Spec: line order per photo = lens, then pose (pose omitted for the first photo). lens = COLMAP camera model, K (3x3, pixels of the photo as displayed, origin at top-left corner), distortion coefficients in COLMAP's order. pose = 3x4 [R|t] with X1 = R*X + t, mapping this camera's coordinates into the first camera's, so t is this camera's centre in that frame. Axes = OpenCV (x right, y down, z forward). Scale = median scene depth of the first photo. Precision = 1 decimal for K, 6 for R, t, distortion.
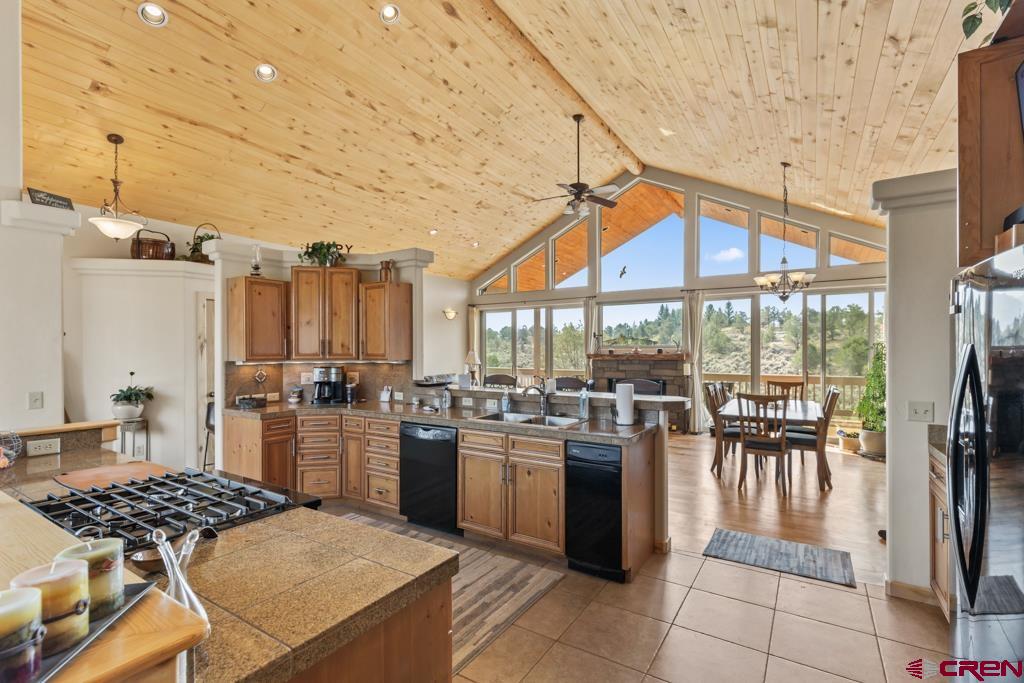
lens RADIAL K [[464.4, 0, 511.4], [0, 464.4, 346.5], [0, 0, 1]] dist [0.001153, 0.000414]
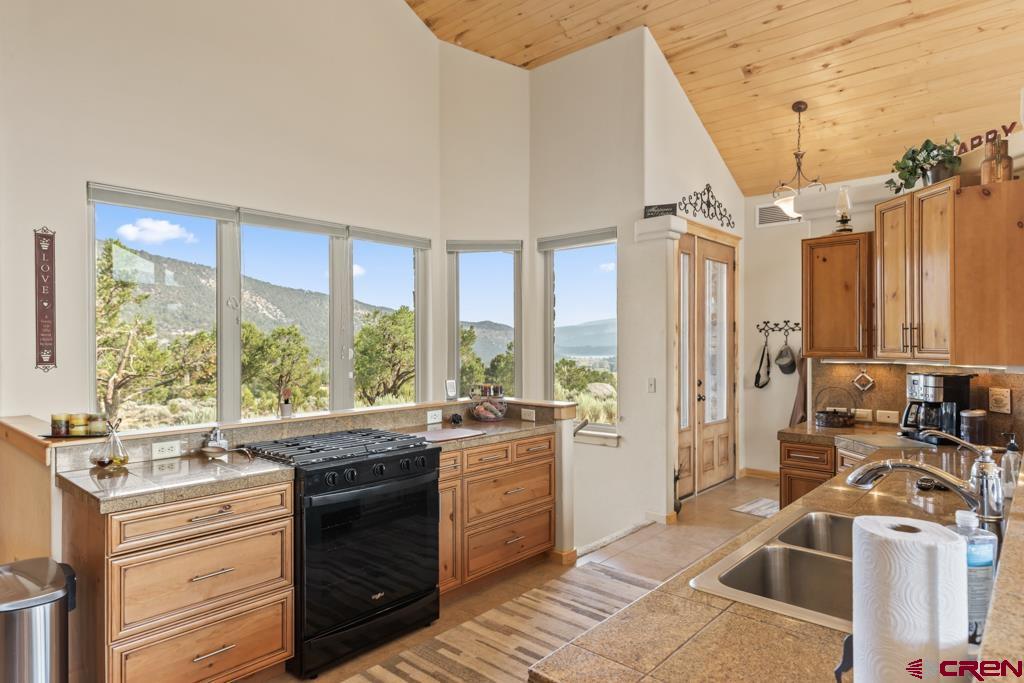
lens RADIAL K [[595.2, 0, 512.3], [0, 595.2, 342.0], [0, 0, 1]] dist [-0.002420, -0.000687]
pose [[-0.155587, -0.001554, -0.987821, 0.377041], [0.008580, 0.999959, -0.002924, 0.005496], [0.987785, -0.008931, -0.155567, 0.650848]]
